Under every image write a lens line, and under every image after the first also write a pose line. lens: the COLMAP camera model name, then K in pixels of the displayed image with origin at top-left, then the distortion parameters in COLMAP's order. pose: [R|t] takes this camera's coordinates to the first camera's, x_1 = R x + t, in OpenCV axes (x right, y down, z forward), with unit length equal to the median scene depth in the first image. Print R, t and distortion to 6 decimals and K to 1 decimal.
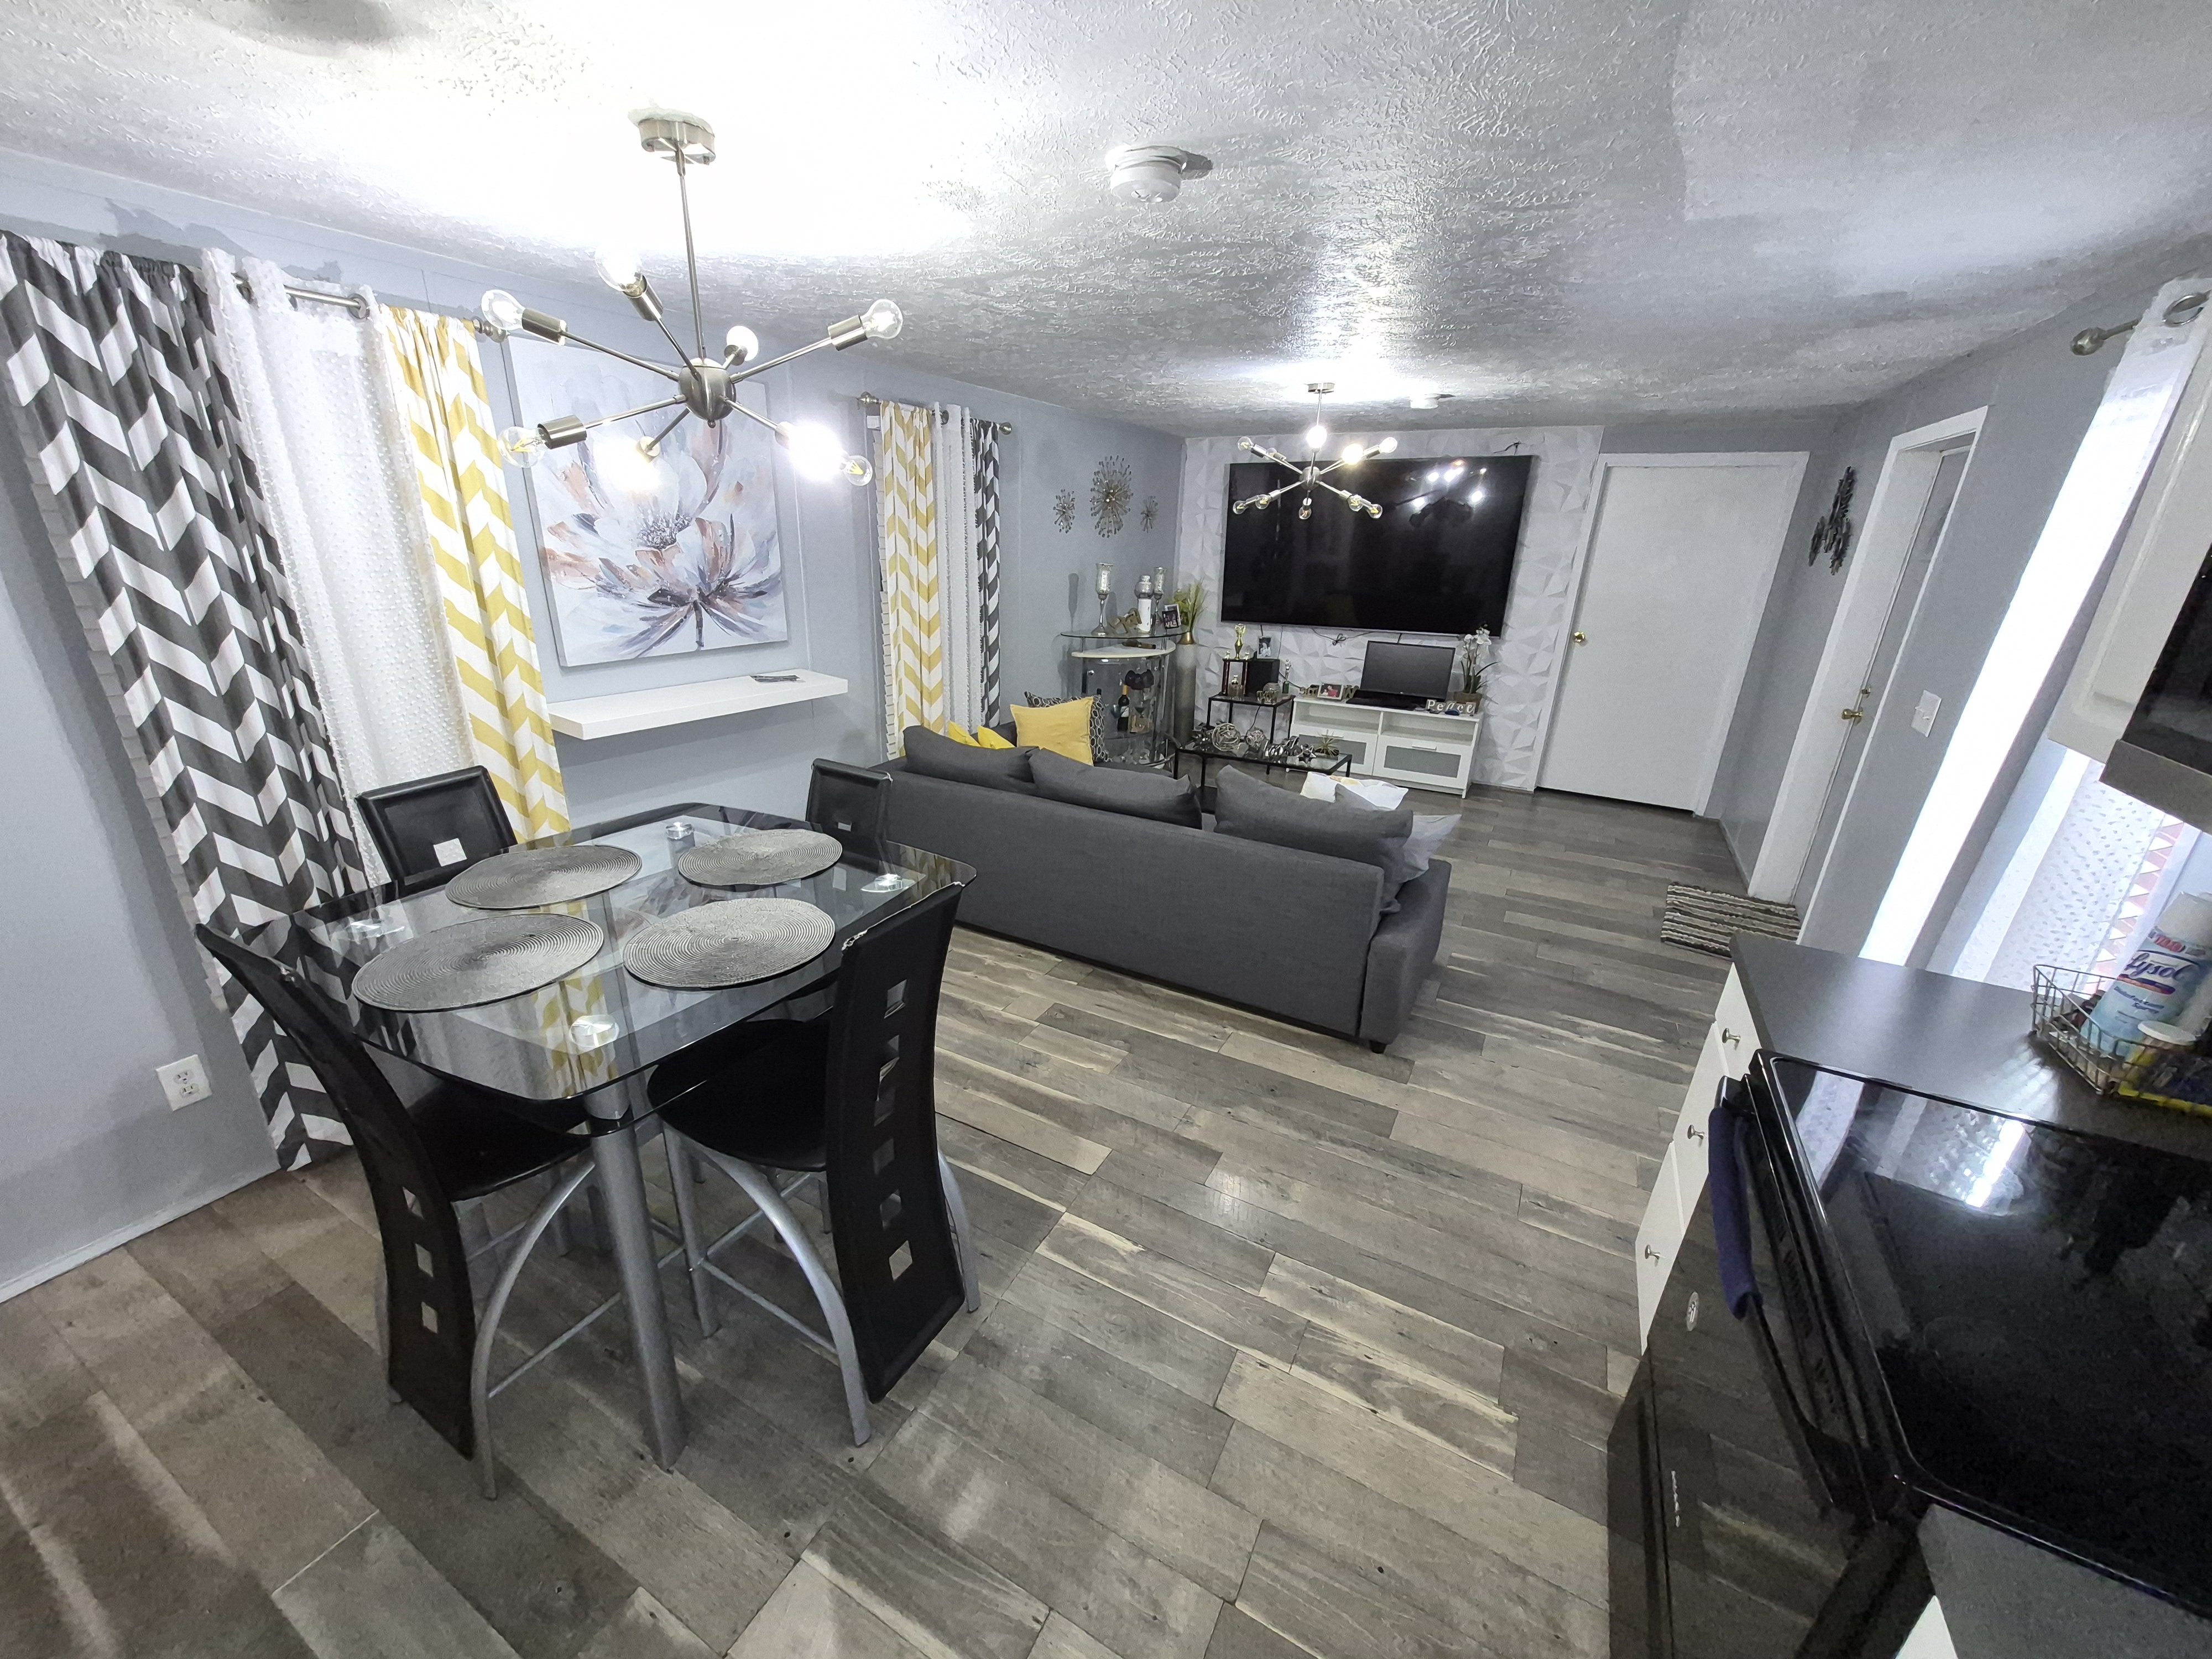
lens RADIAL K [[868.6, 0, 1072.5], [0, 868.6, 848.6], [0, 0, 1]] dist [0.000509, 0.000179]
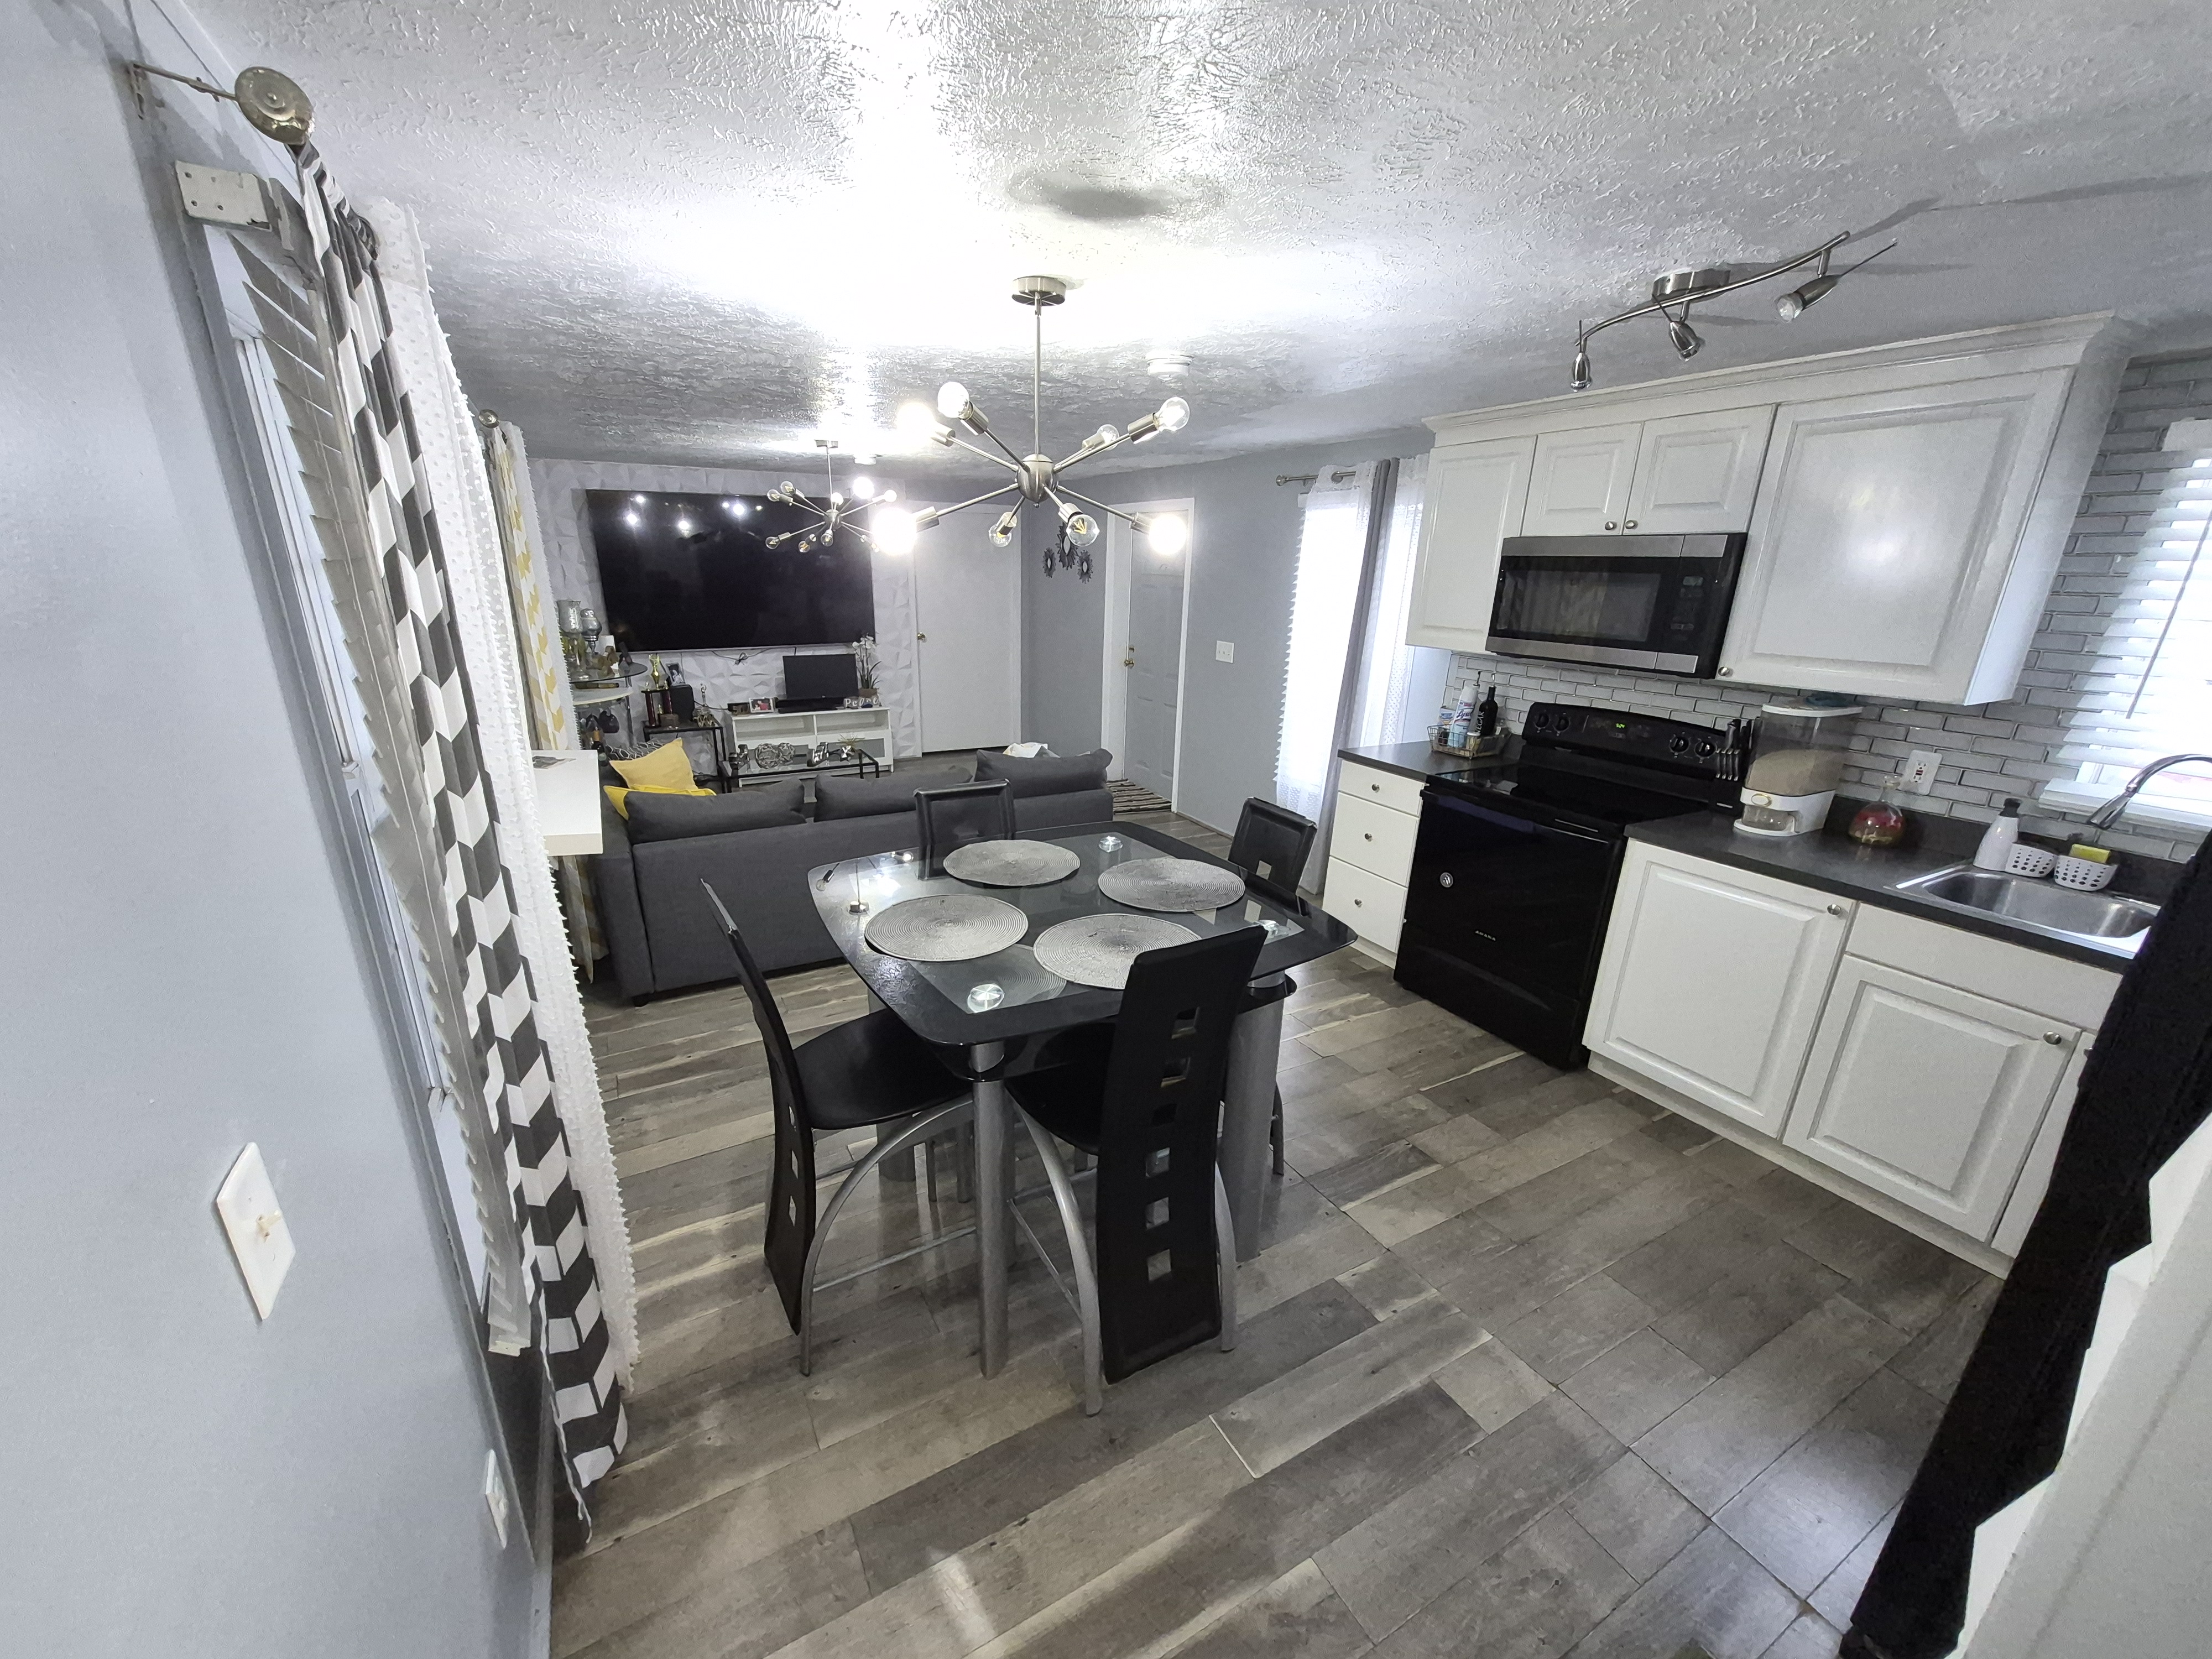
lens RADIAL K [[868.6, 0, 1072.5], [0, 868.6, 848.6], [0, 0, 1]] dist [0.000509, 0.000179]
pose [[0.536686, -0.280879, 0.795660, -0.781980], [0.291620, 0.946605, 0.137463, -0.091488], [-0.791786, 0.158256, 0.589940, 0.155961]]
